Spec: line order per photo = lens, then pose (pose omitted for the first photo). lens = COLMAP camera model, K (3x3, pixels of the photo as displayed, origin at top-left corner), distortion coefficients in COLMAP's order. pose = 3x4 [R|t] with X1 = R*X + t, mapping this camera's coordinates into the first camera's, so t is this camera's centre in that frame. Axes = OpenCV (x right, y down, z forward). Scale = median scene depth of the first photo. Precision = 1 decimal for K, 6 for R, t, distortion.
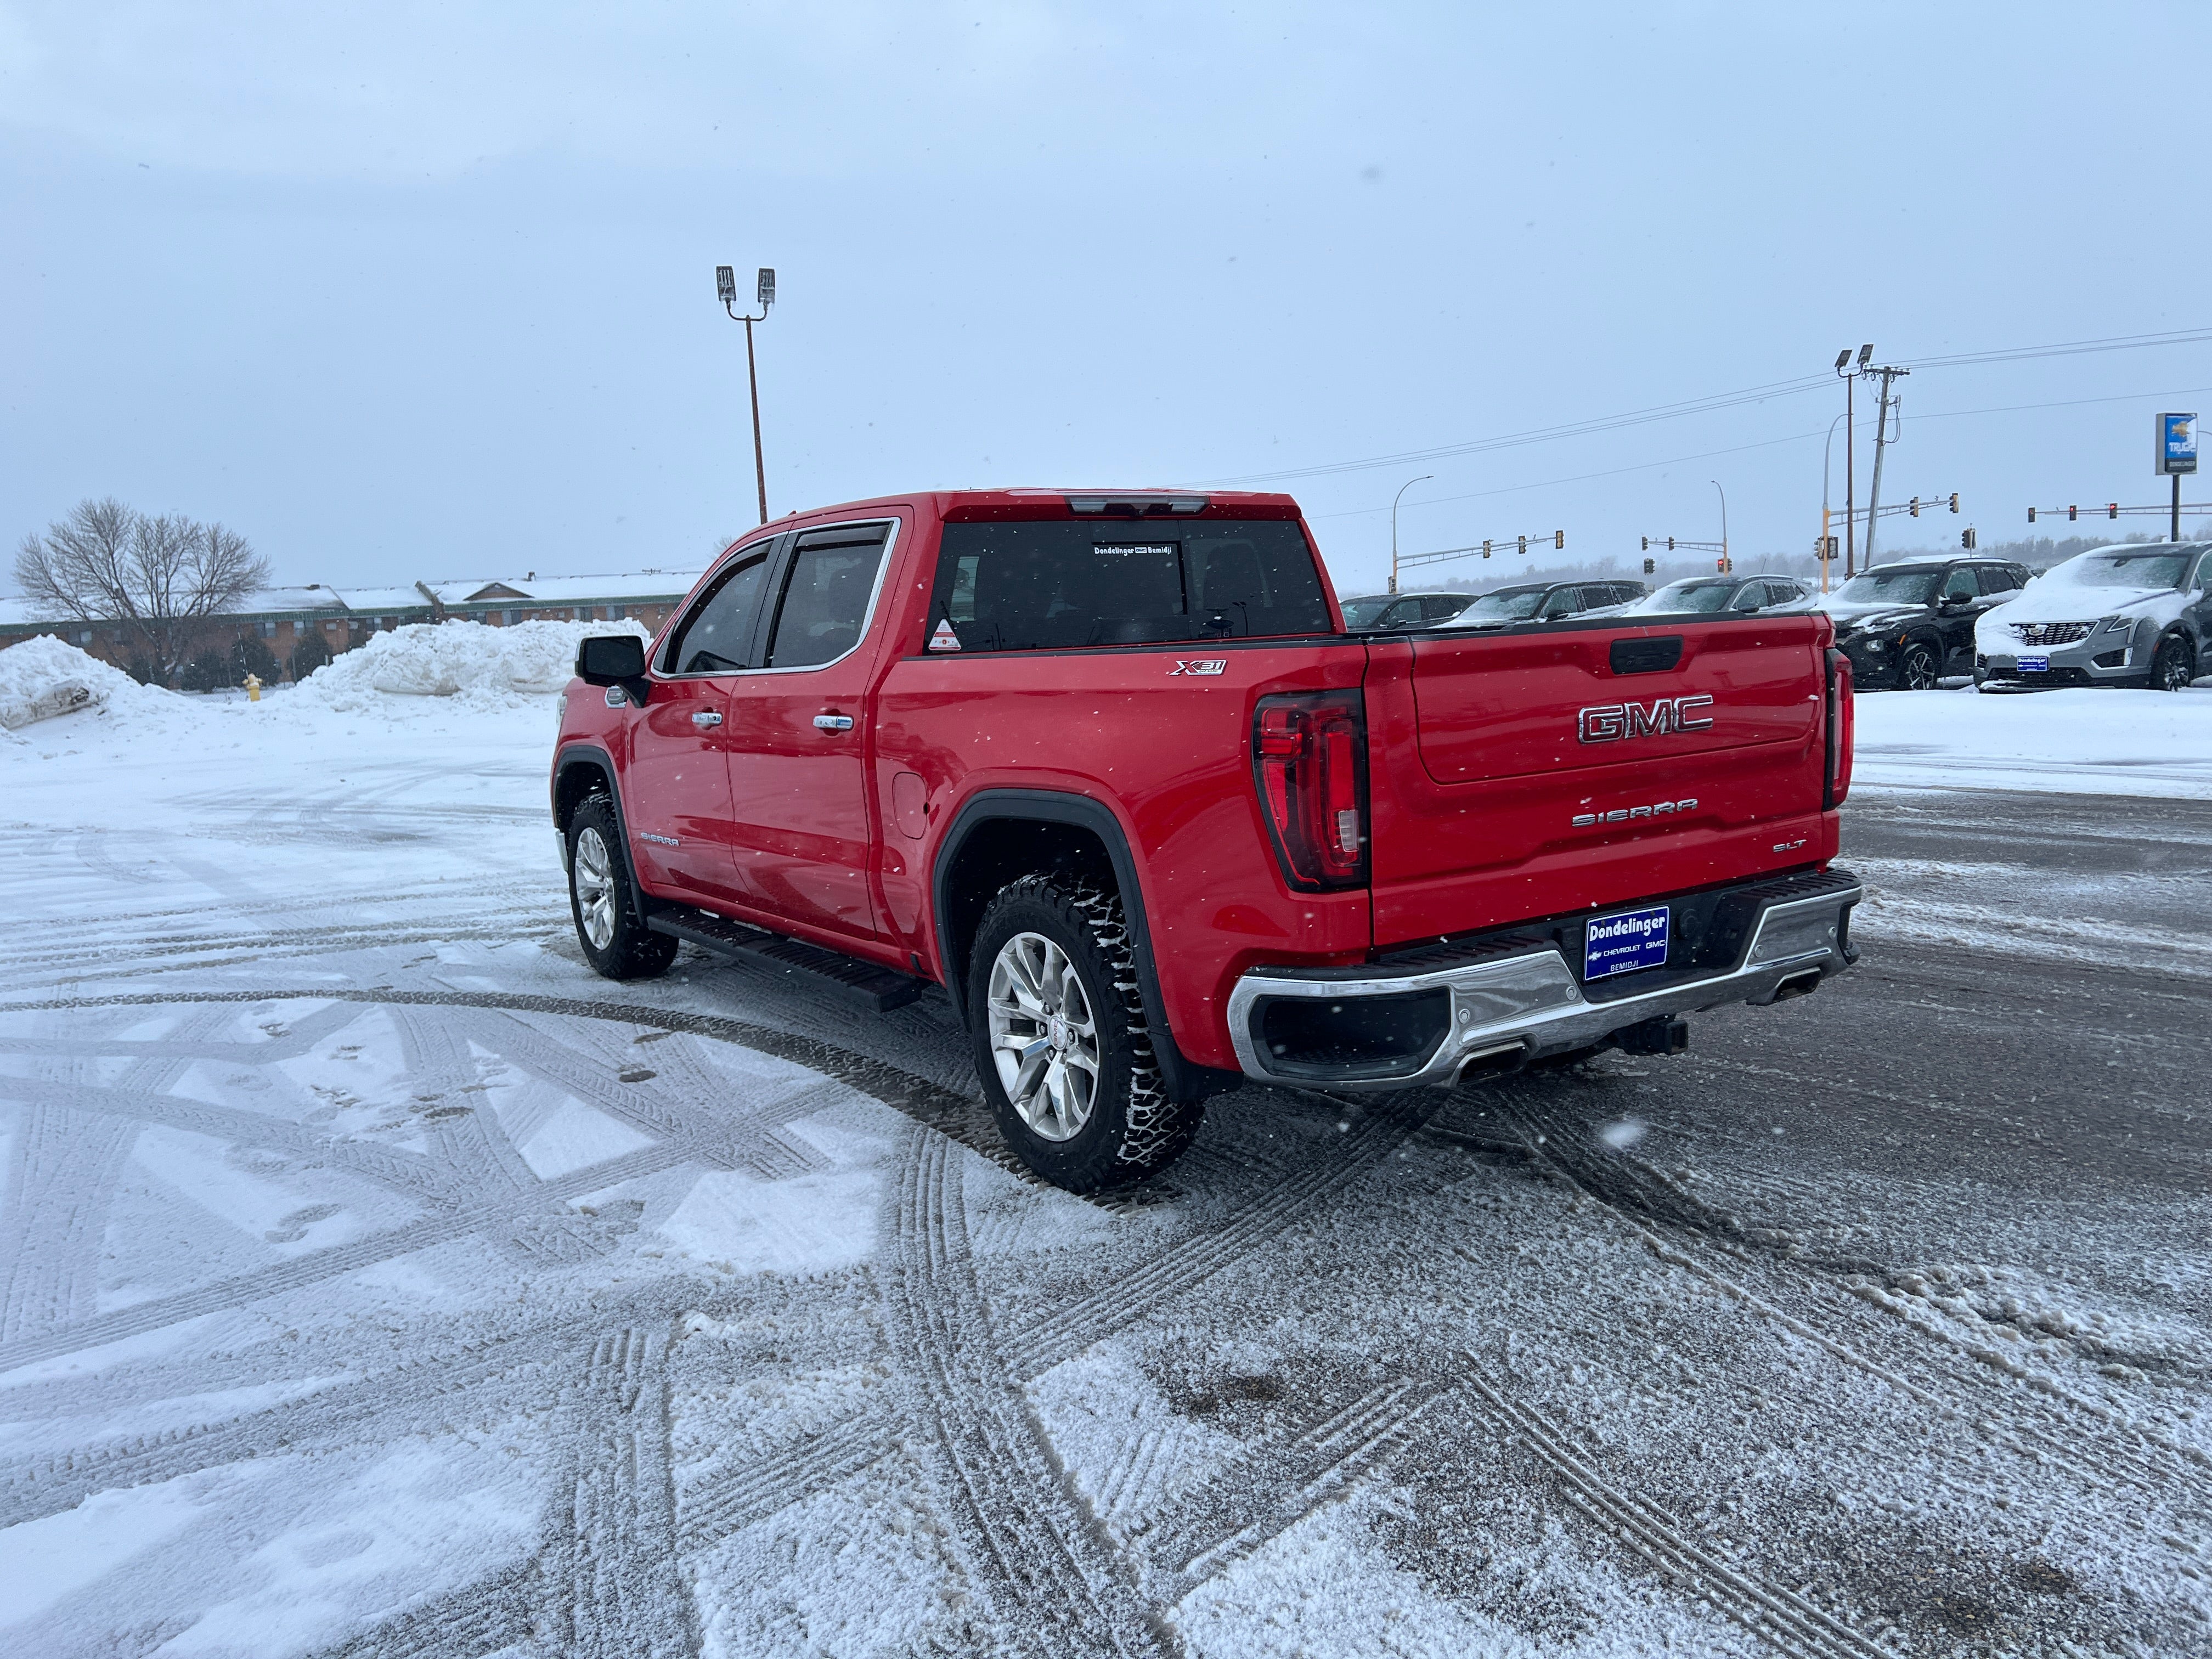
lens RADIAL K [[1659.7, 0, 1114.4], [0, 1659.7, 817.2], [0, 0, 1]] dist [0.060890, -0.068647]
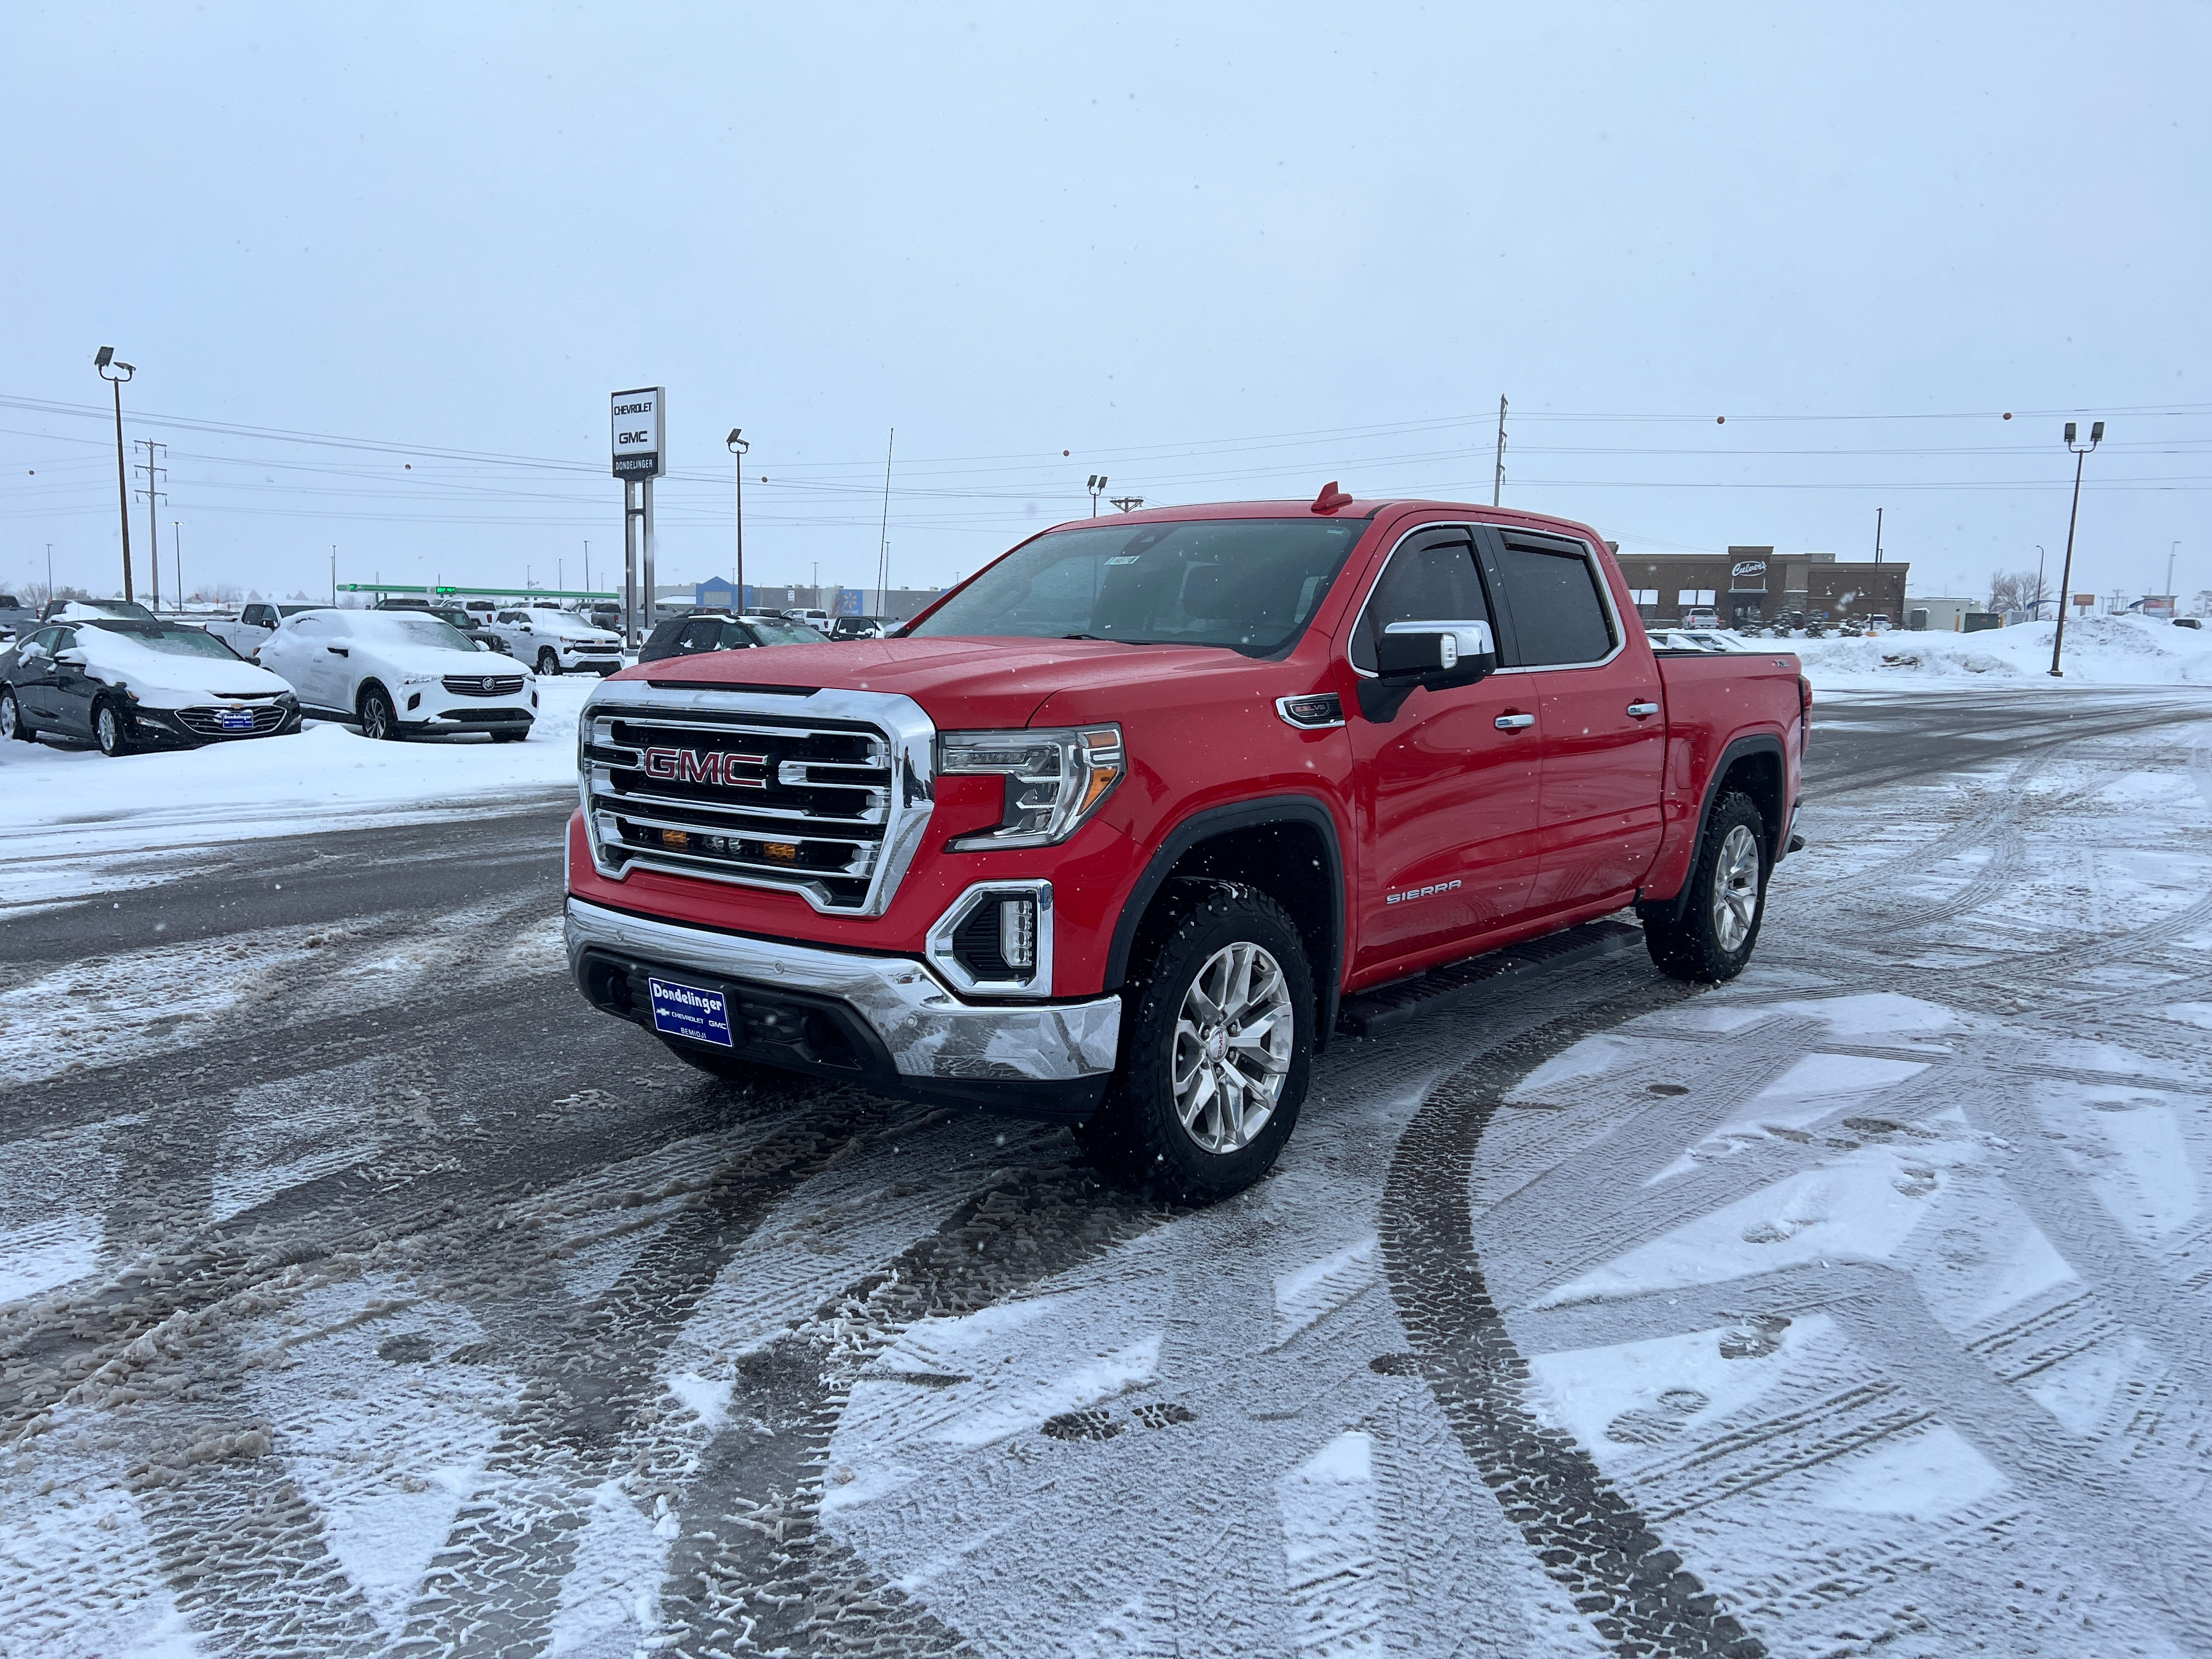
lens RADIAL K [[1659.7, 0, 1097.2], [0, 1659.7, 817.7], [0, 0, 1]] dist [0.060890, -0.068647]
pose [[-0.284116, -0.057241, 0.957080, -1.483416], [0.113984, 0.989121, 0.092994, -0.167642], [-0.951990, 0.135513, -0.274500, 2.098238]]
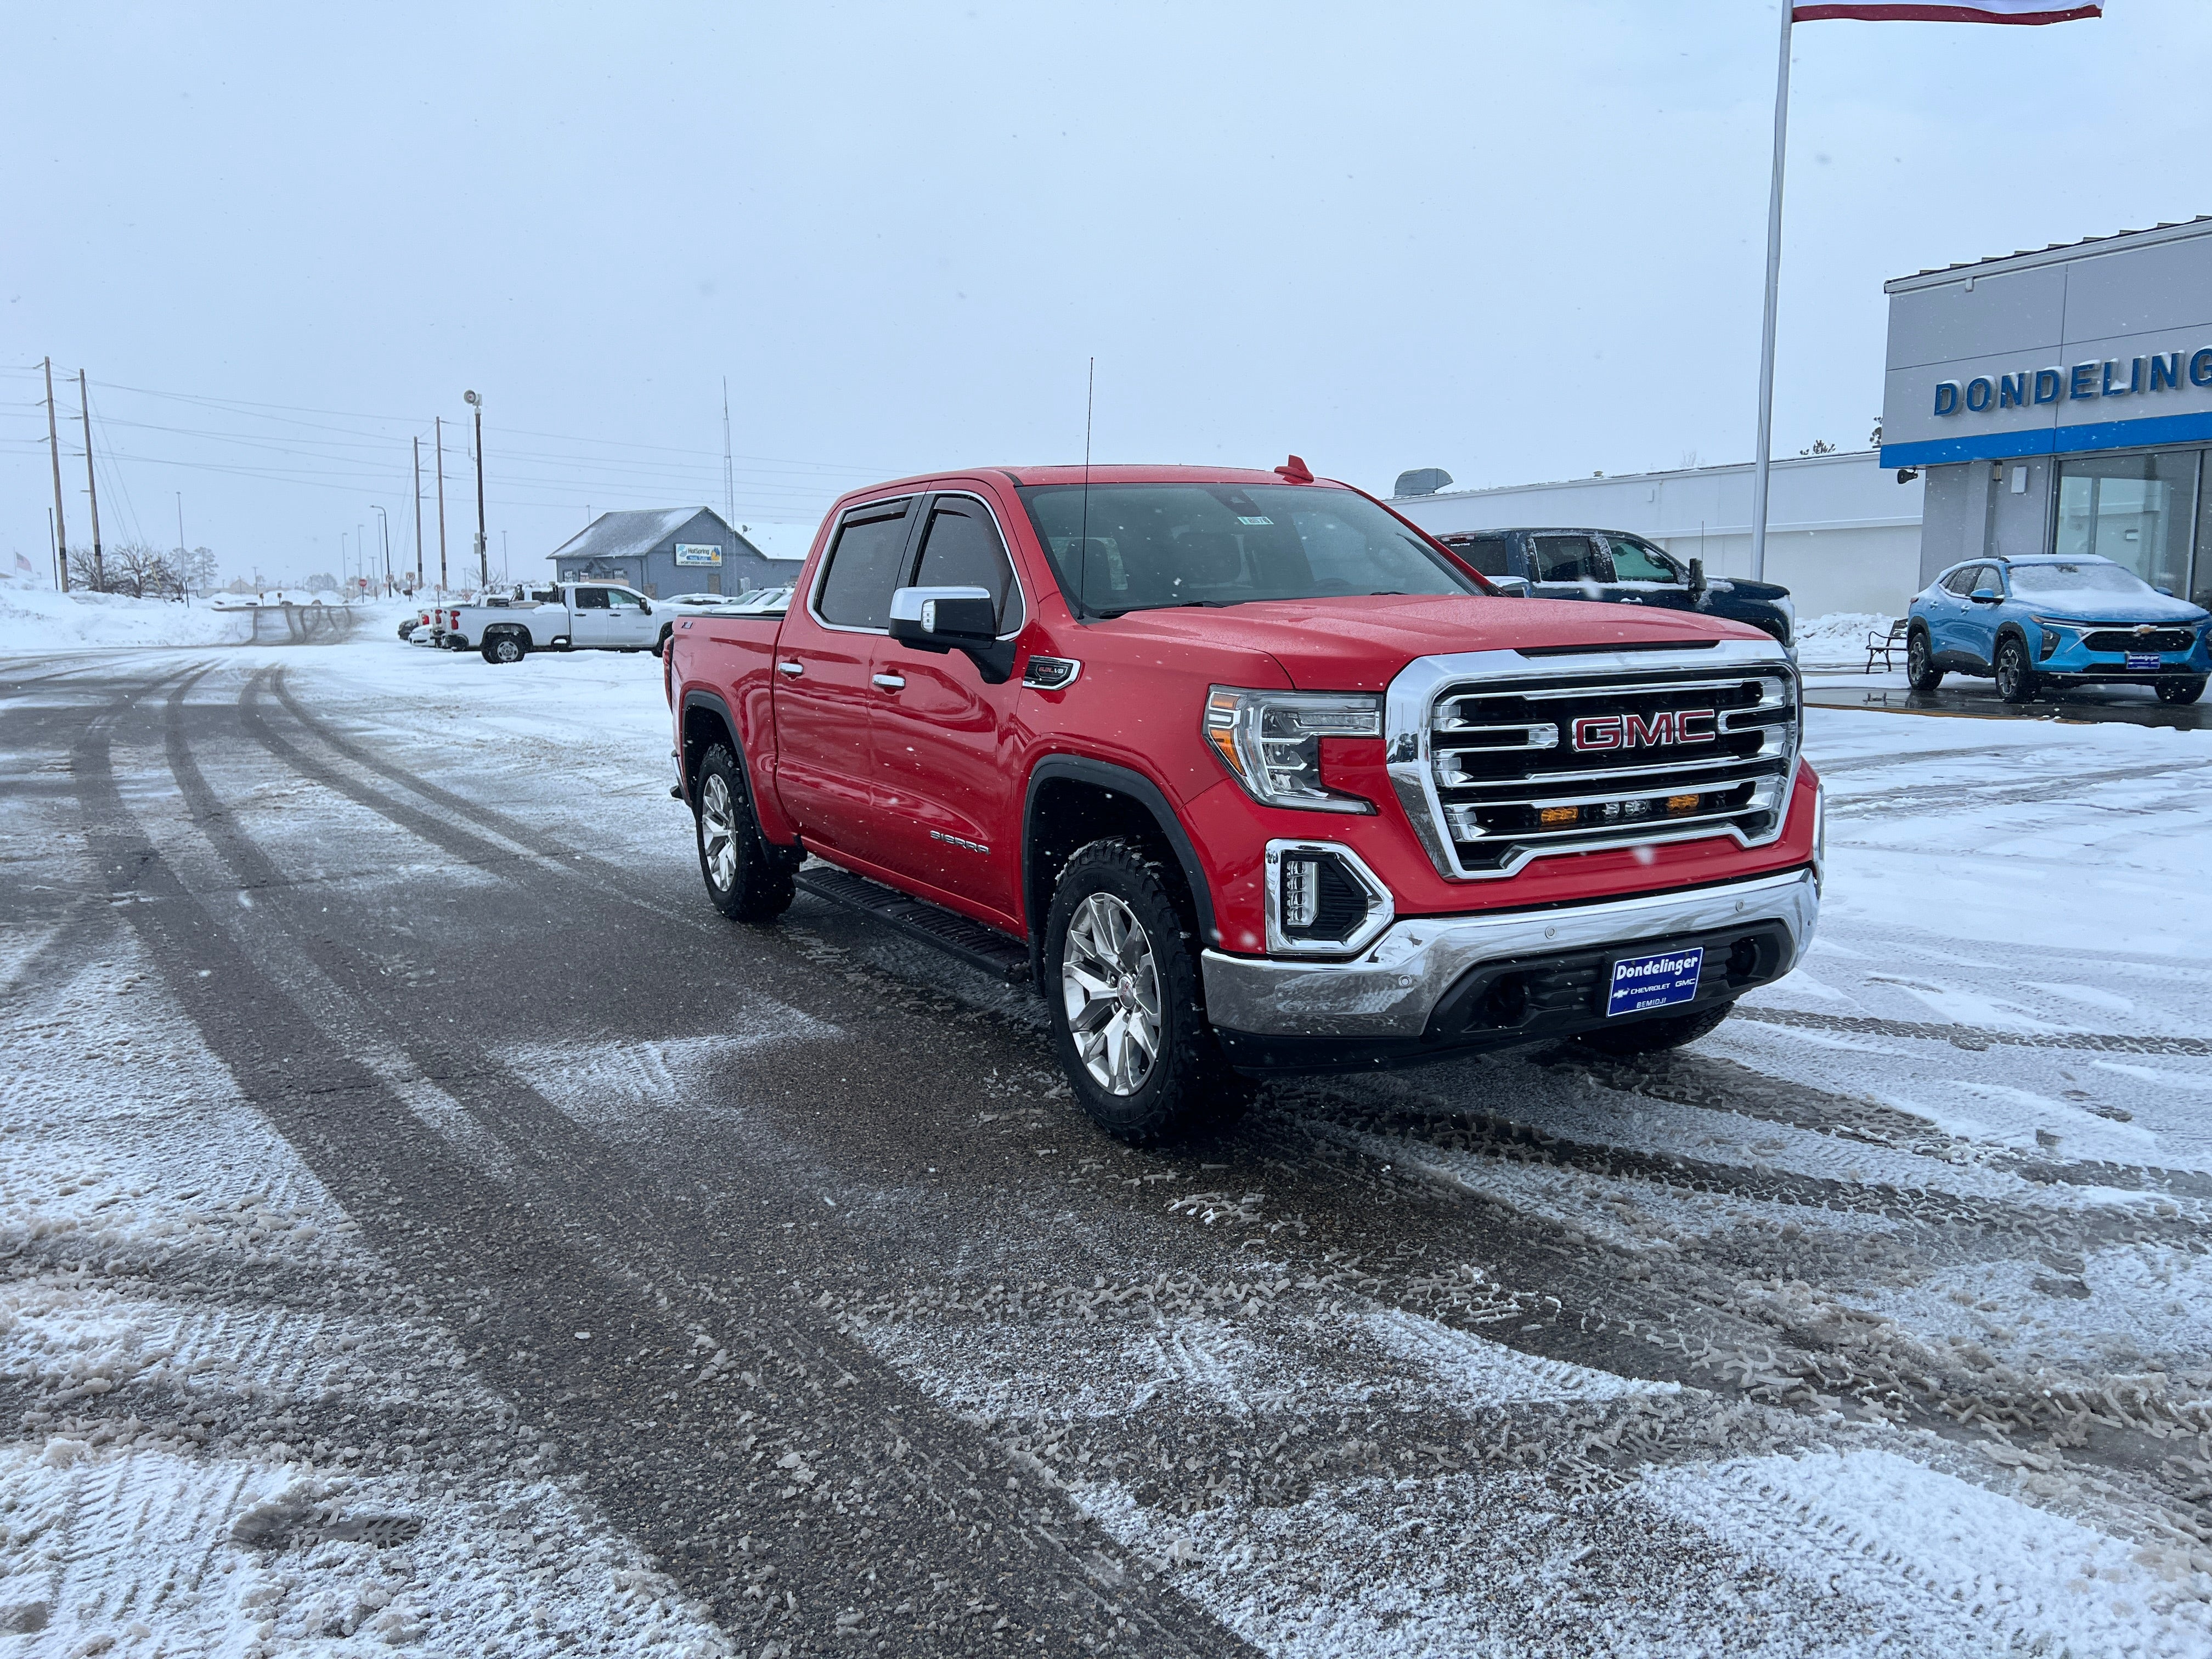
lens RADIAL K [[1659.7, 0, 1105.0], [0, 1659.7, 825.2], [0, 0, 1]] dist [0.060890, -0.068647]
pose [[-0.994019, 0.052185, 0.095936, -0.259393], [0.074399, 0.966649, 0.245061, -0.336774], [-0.079948, 0.250733, -0.964749, 3.005428]]
